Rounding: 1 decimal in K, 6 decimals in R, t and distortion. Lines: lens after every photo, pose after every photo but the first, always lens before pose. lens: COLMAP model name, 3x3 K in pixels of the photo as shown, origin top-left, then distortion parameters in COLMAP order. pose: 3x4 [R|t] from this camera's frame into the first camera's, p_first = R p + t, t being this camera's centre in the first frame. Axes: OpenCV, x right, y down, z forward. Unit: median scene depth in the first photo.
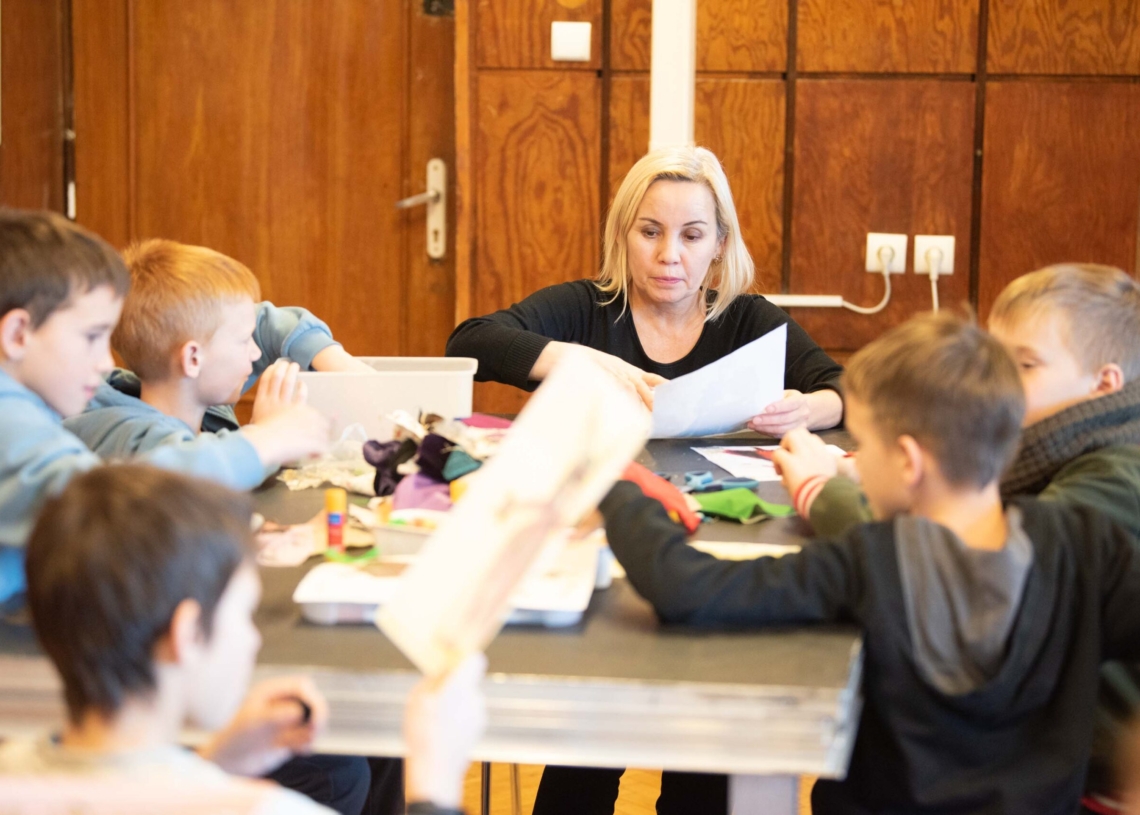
lens RADIAL K [[2946.6, 0, 570.2], [0, 2946.6, 408.4], [0, 0, 1]] dist [0.213372, 0.000000]
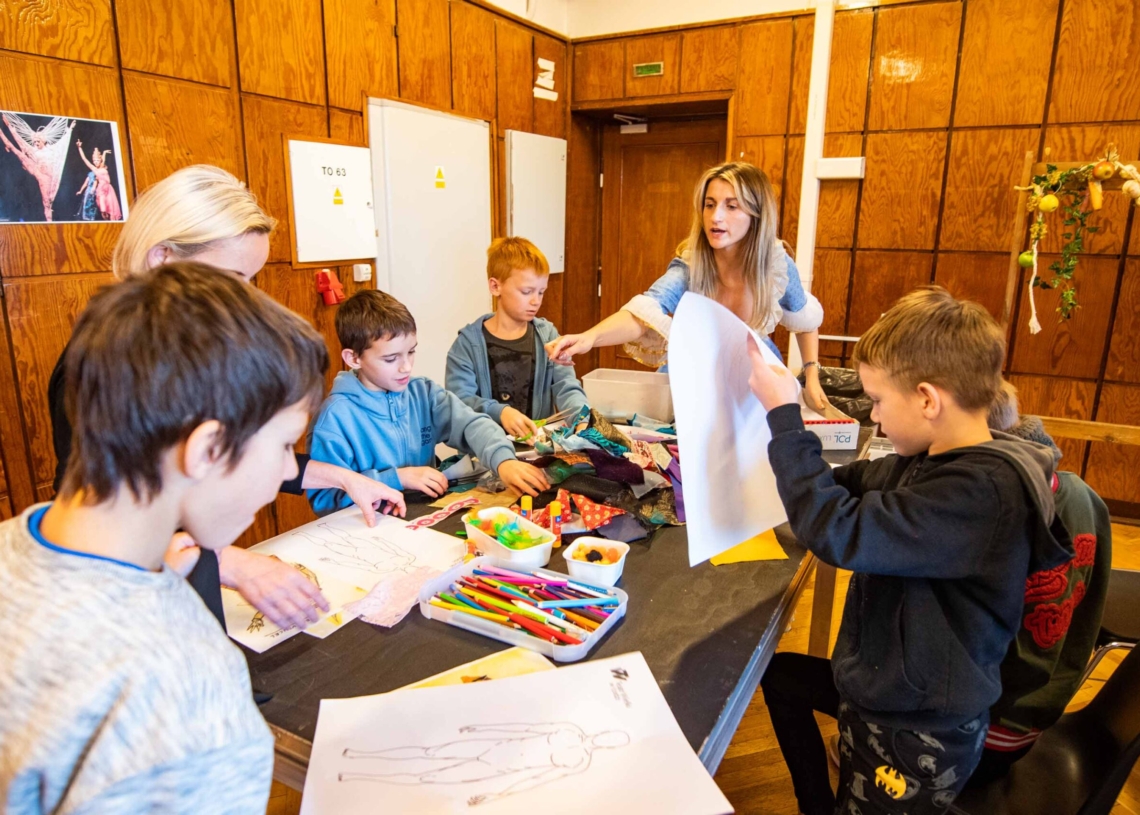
lens RADIAL K [[737.1, 0, 567.9], [0, 737.1, 406.3], [0, 0, 1]] dist [-0.017077, -0.004284]
pose [[0.938635, 0.080100, -0.335482, 0.066308], [-0.047809, 0.993486, 0.103443, -0.032893], [0.341583, -0.081056, 0.936350, 0.319931]]
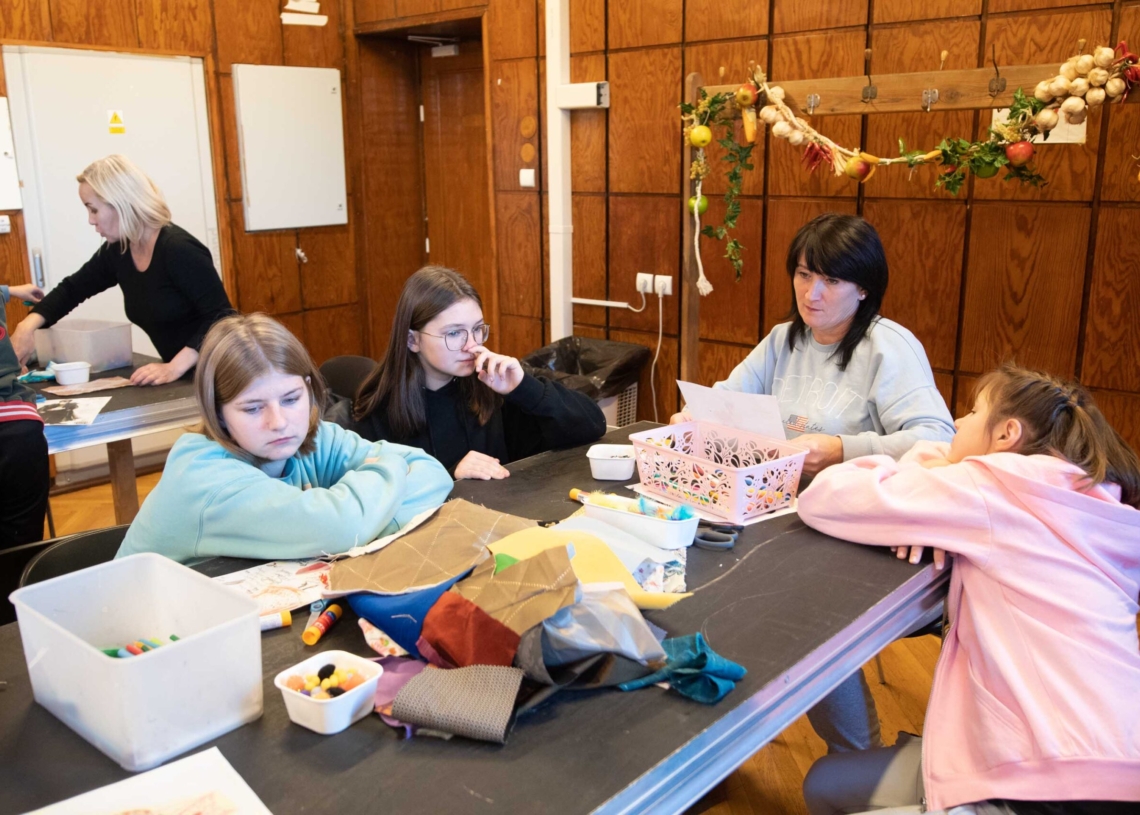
lens RADIAL K [[1037.7, 0, 572.1], [0, 1037.7, 409.2], [0, 0, 1]] dist [-0.010062, 0.000000]
pose [[0.835954, 0.111910, -0.537268, 0.458191], [-0.061538, 0.991928, 0.110864, -0.042624], [0.545338, -0.059615, 0.836093, 0.374071]]
